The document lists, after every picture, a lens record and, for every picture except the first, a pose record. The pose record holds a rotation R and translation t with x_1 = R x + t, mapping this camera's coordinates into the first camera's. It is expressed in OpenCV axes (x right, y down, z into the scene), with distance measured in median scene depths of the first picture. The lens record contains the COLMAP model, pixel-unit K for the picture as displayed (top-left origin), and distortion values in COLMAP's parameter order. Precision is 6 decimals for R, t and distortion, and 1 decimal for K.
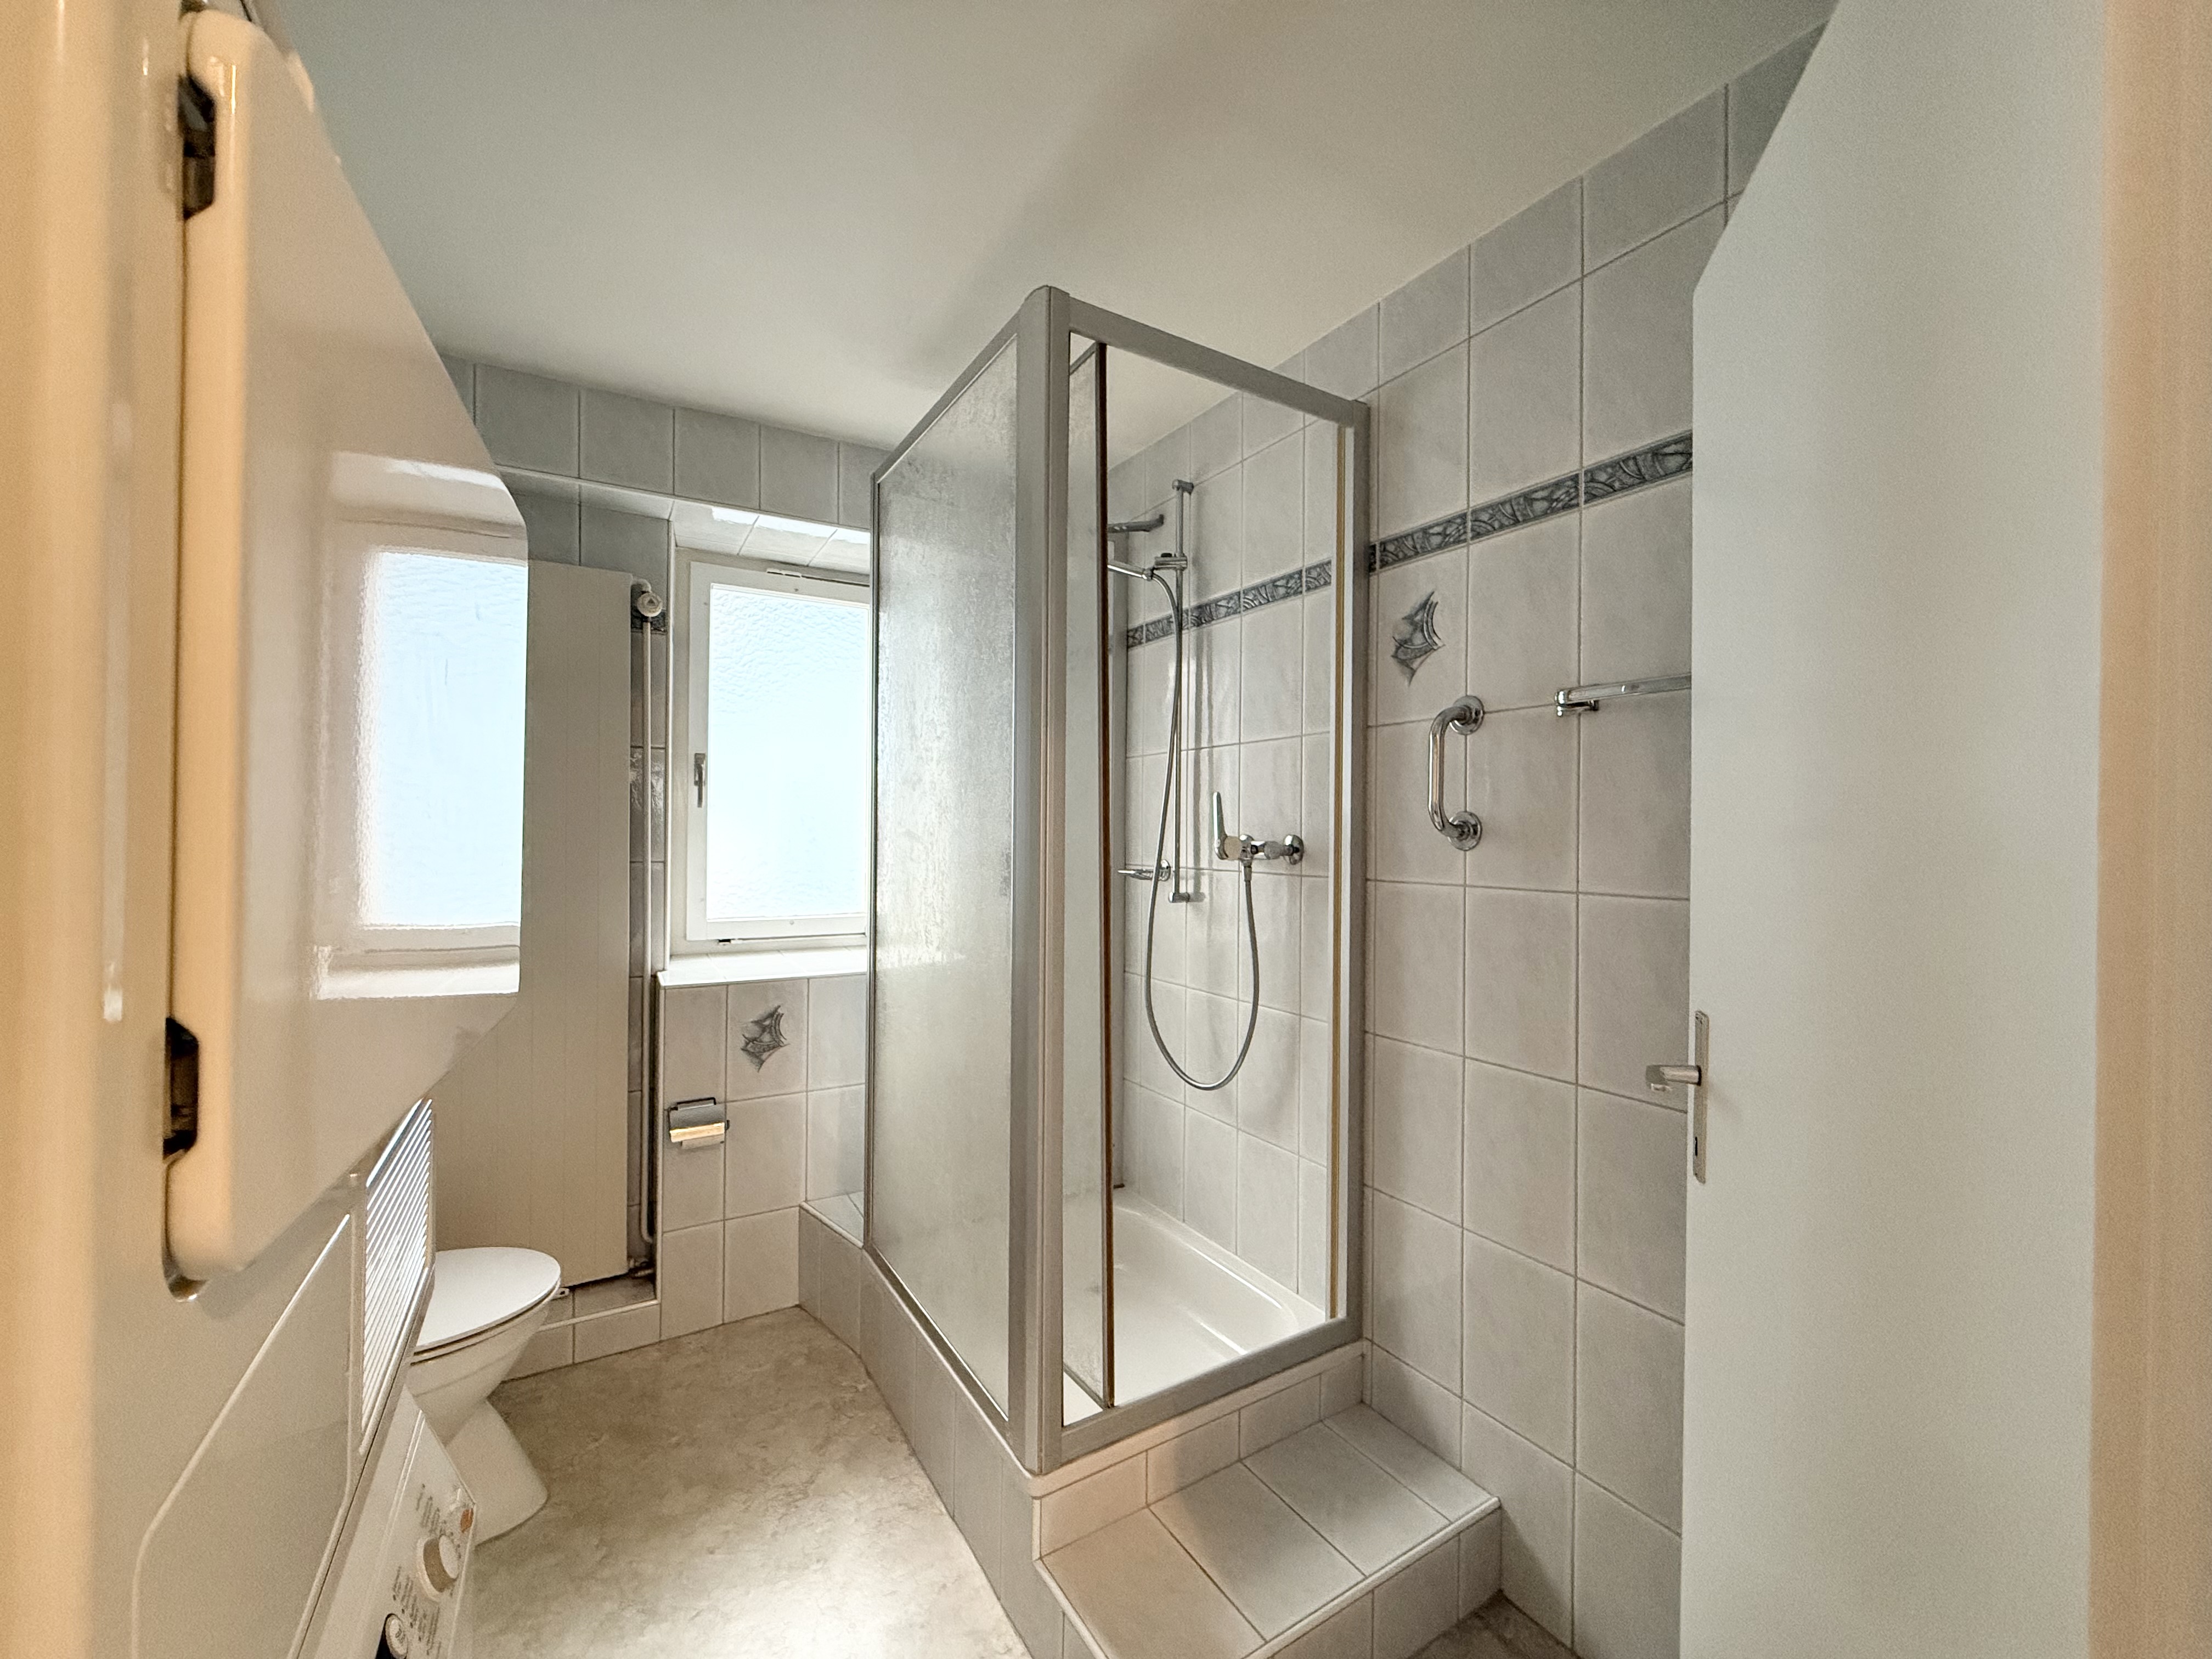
lens RADIAL K [[877.0, 0, 1104.8], [0, 877.0, 829.0], [0, 0, 1]] dist [-0.001262, -0.000562]
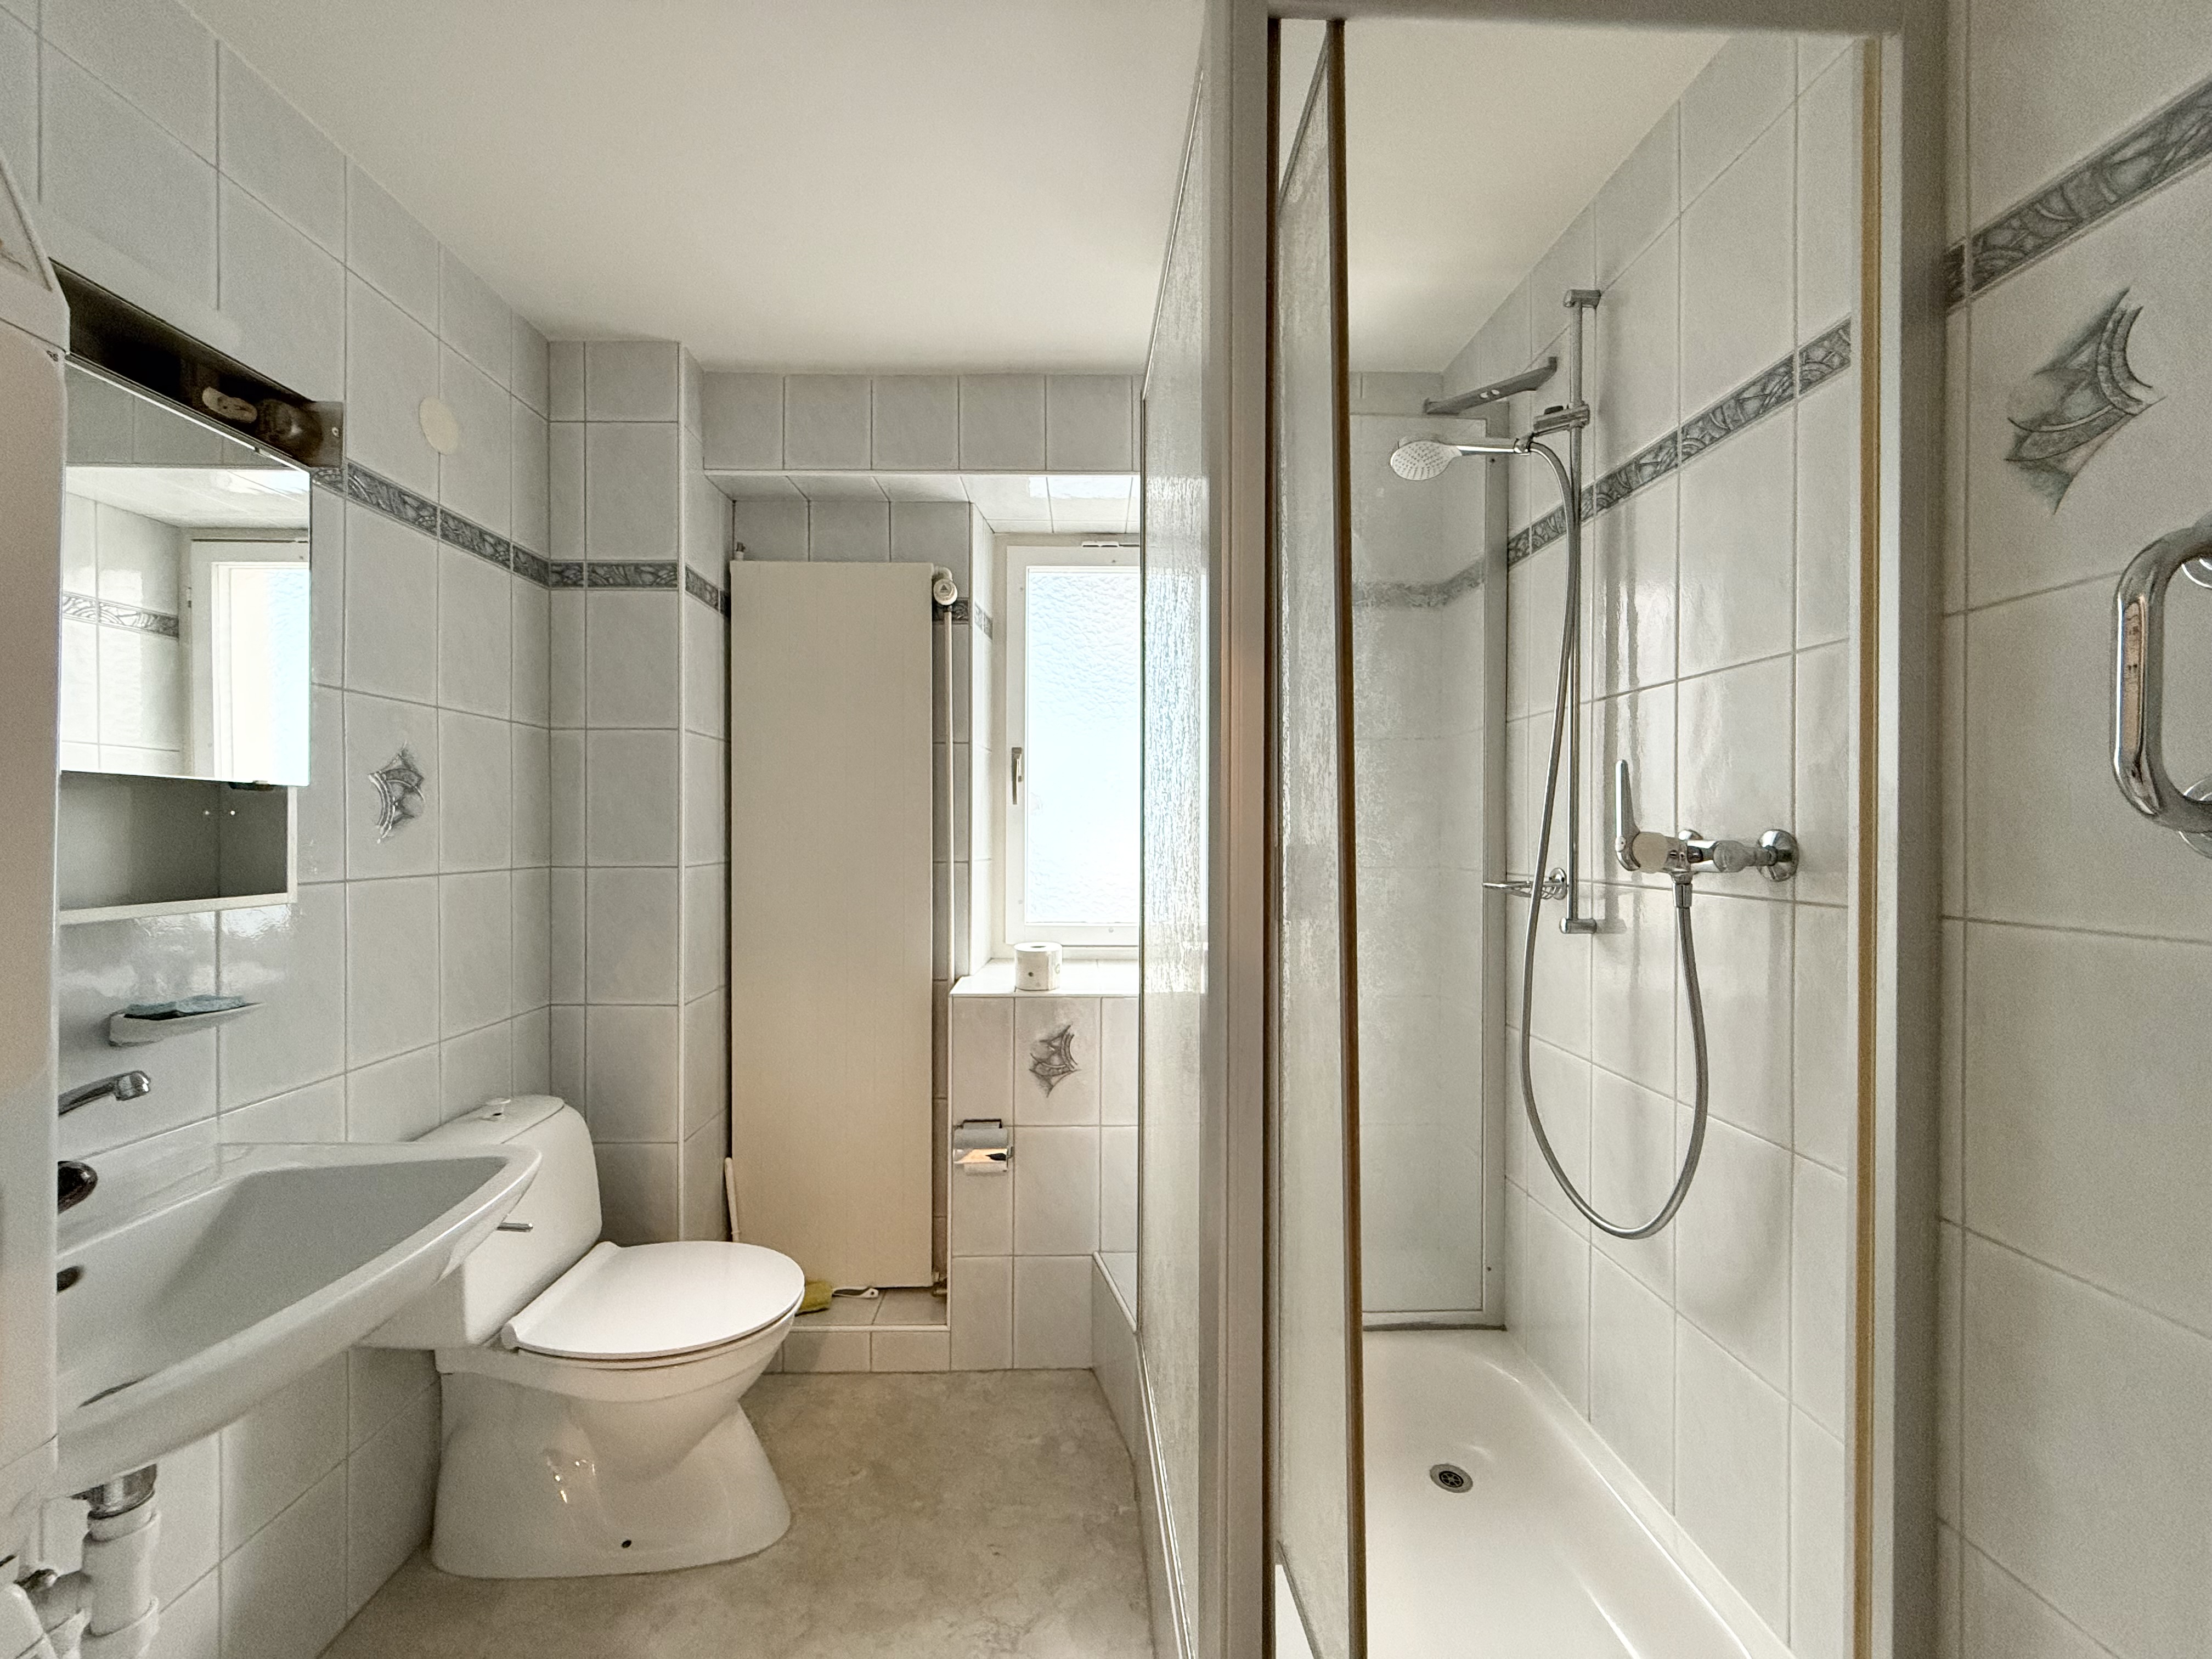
lens RADIAL K [[877.0, 0, 1103.1], [0, 877.0, 830.0], [0, 0, 1]] dist [-0.001262, -0.000562]
pose [[0.870466, -0.005541, -0.492198, 0.105568], [0.007239, 0.999973, 0.001546, 0.002964], [0.492176, -0.004909, 0.870482, 0.270315]]
